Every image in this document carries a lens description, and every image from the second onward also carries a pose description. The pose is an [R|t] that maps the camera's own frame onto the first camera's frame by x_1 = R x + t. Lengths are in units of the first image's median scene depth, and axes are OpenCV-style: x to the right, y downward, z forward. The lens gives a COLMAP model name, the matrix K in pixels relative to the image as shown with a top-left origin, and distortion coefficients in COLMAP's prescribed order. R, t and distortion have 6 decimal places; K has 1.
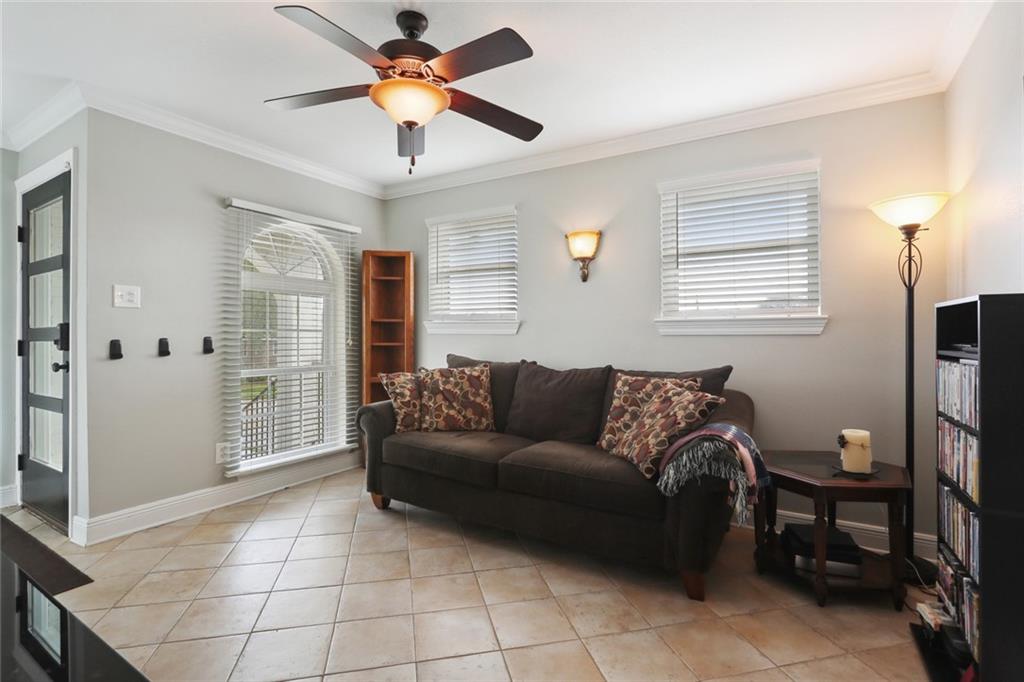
lens RADIAL K [[489.7, 0, 512.0], [0, 489.7, 341.0], [0, 0, 1]] dist [-0.014819, 0.000404]
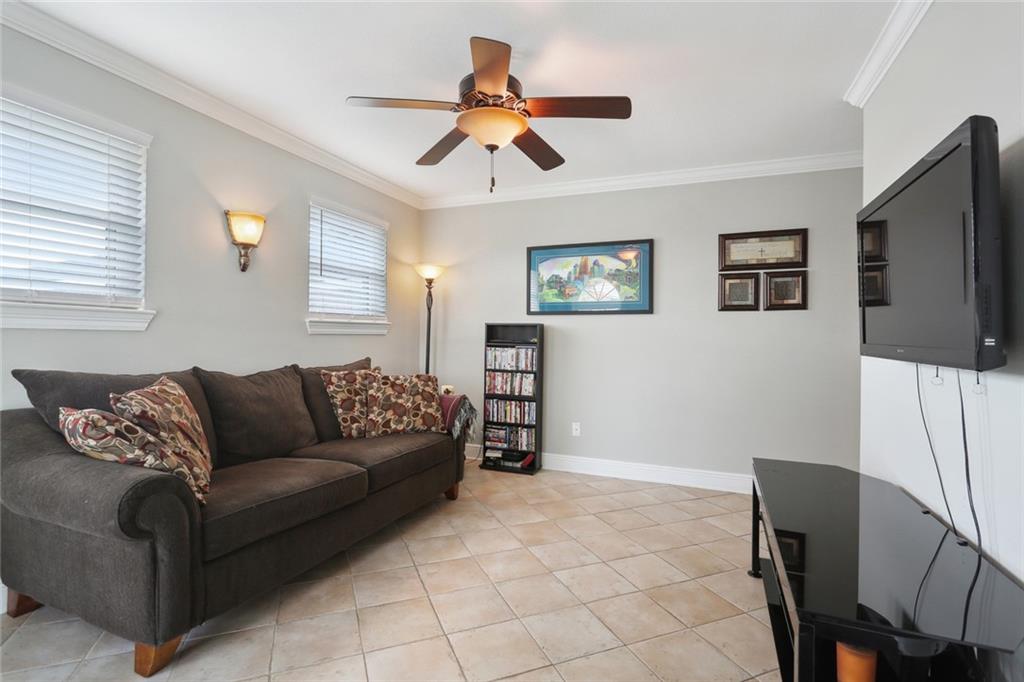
lens RADIAL K [[490.0, 0, 512.2], [0, 490.0, 327.1], [0, 0, 1]] dist [-0.001770, -0.000476]
pose [[-0.168591, 0.016097, 0.985555, -1.122338], [-0.004824, 0.999841, -0.017155, -0.013533], [-0.985674, -0.007646, -0.168486, 0.962177]]
